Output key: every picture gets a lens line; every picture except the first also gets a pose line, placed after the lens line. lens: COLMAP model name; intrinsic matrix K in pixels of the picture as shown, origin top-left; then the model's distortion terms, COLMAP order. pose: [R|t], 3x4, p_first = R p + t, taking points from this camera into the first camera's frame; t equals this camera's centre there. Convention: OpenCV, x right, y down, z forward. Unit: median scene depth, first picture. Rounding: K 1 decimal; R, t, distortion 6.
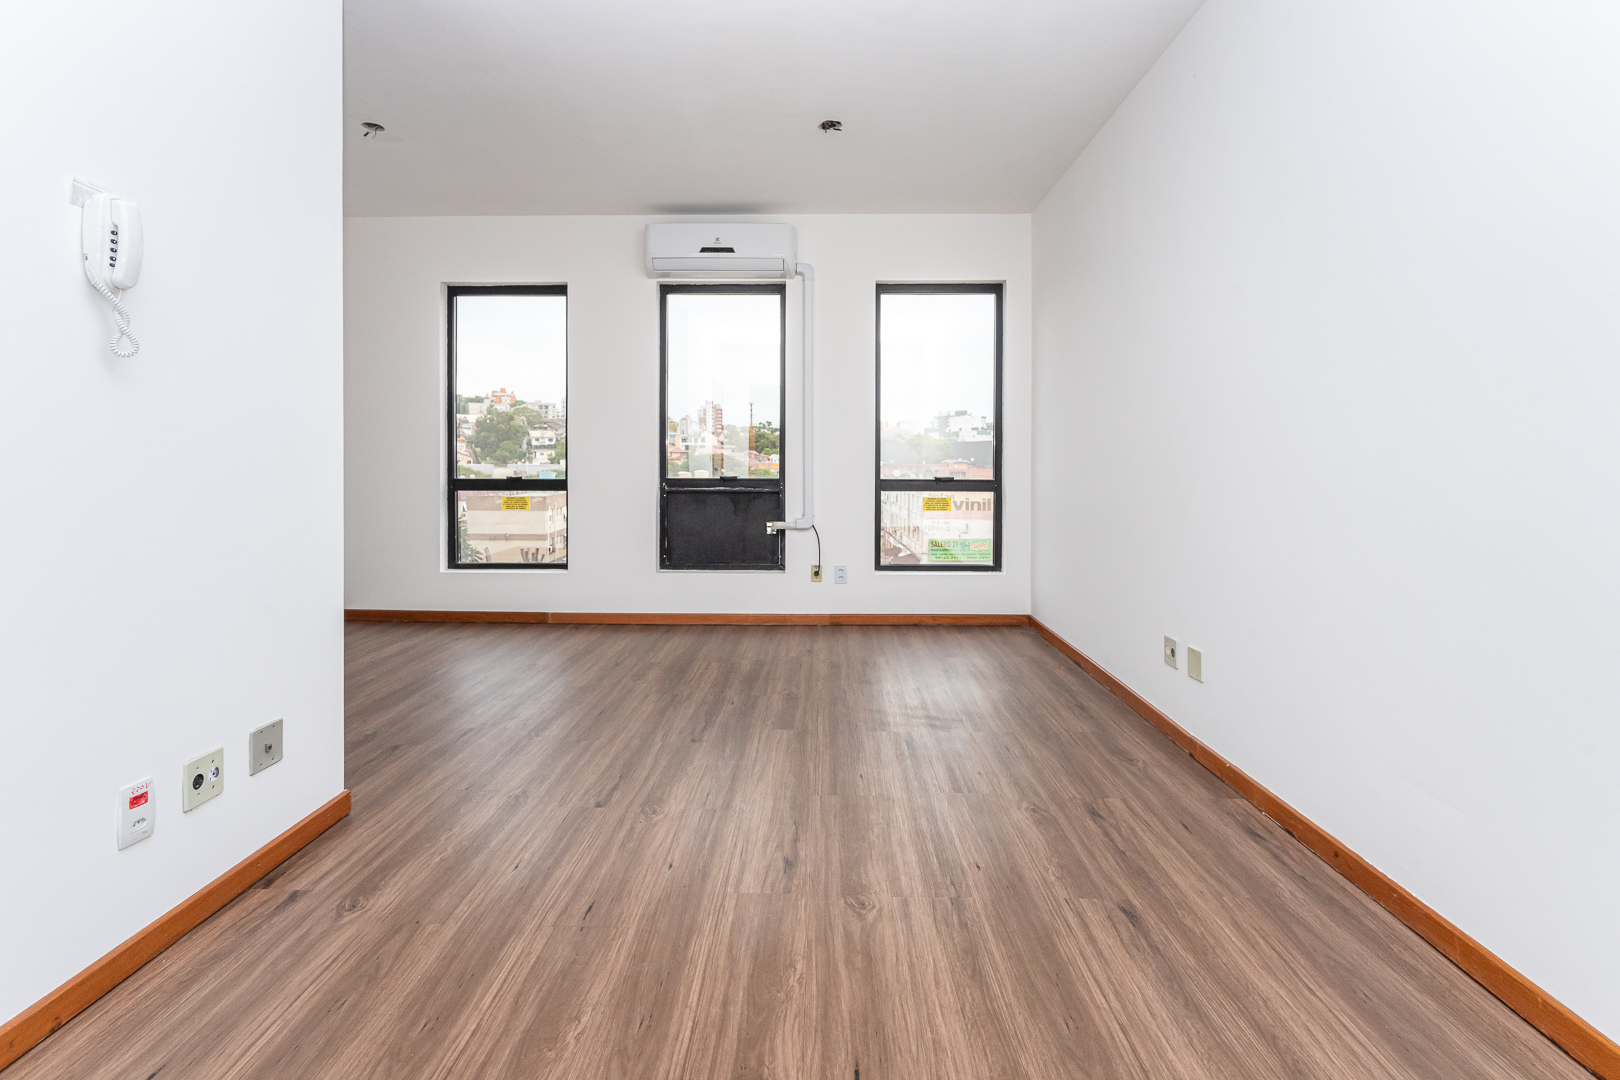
lens RADIAL K [[791.5, 0, 802.4], [0, 791.5, 468.0], [0, 0, 1]] dist [-0.001050, 0.000601]
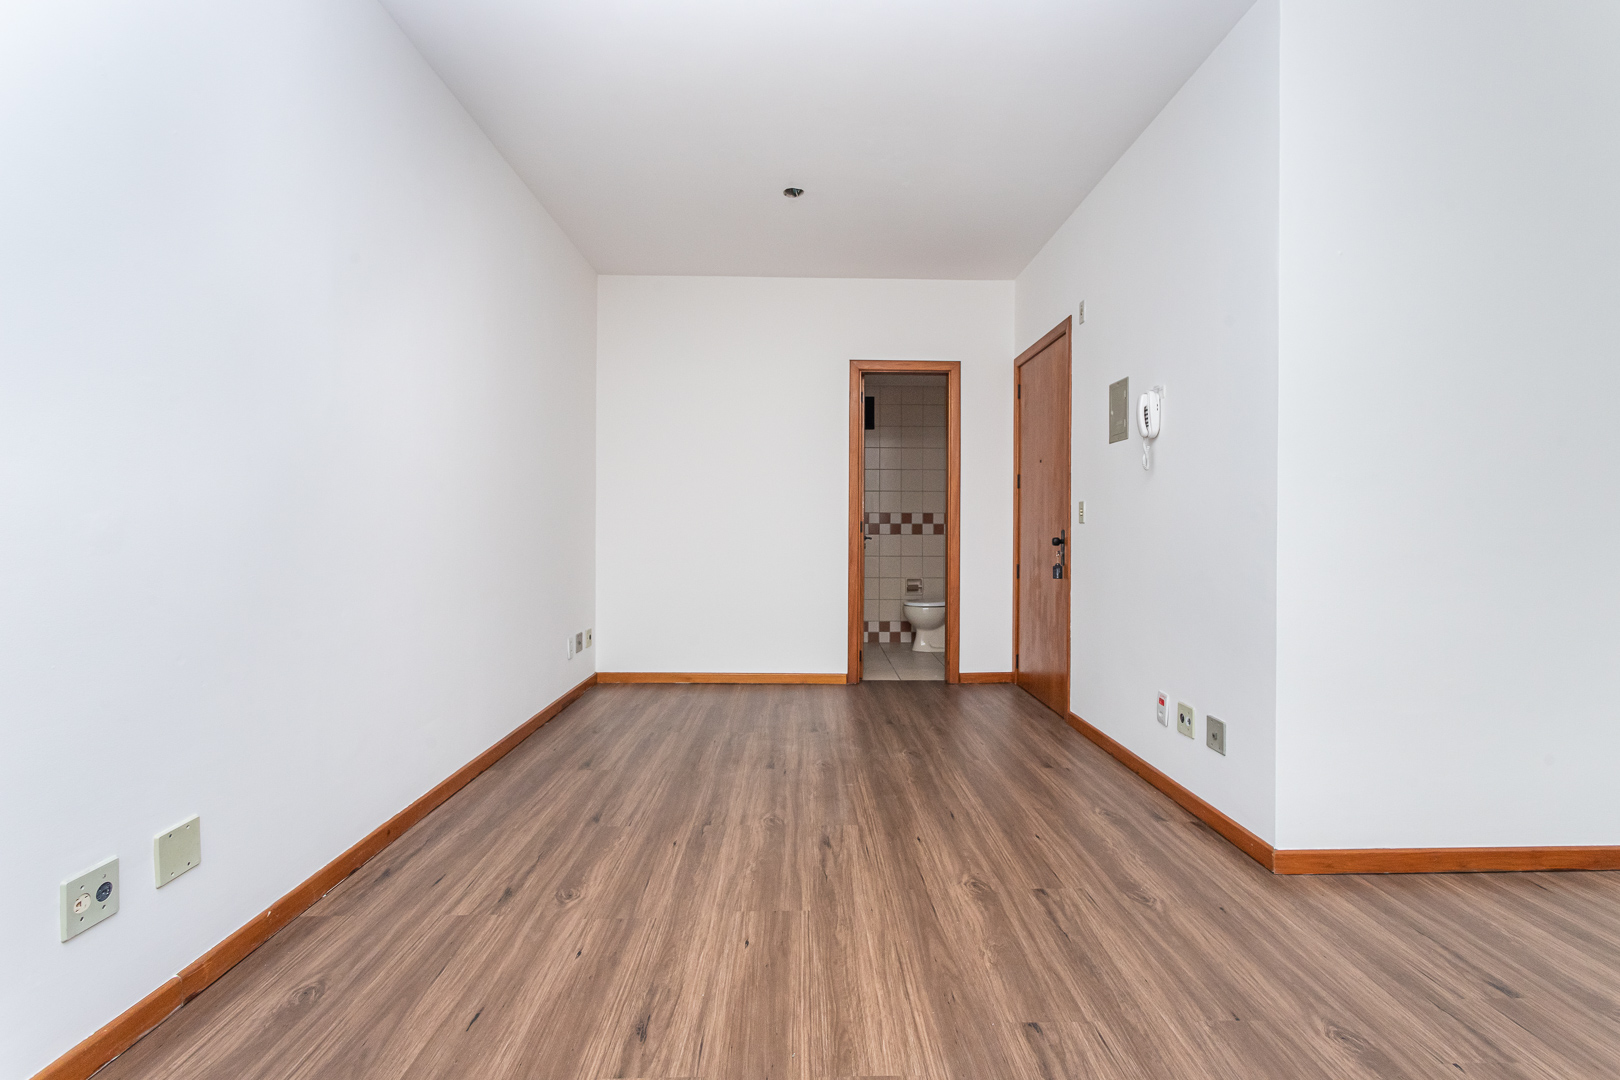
lens RADIAL K [[762.8, 0, 825.6], [0, 762.8, 528.1], [0, 0, 1]] dist [-0.000333, 0.000685]
pose [[-0.998080, -0.002852, -0.061866, 0.050420], [-0.003381, 0.999959, 0.008445, -0.004835], [0.061839, 0.008638, -0.998049, 1.859873]]
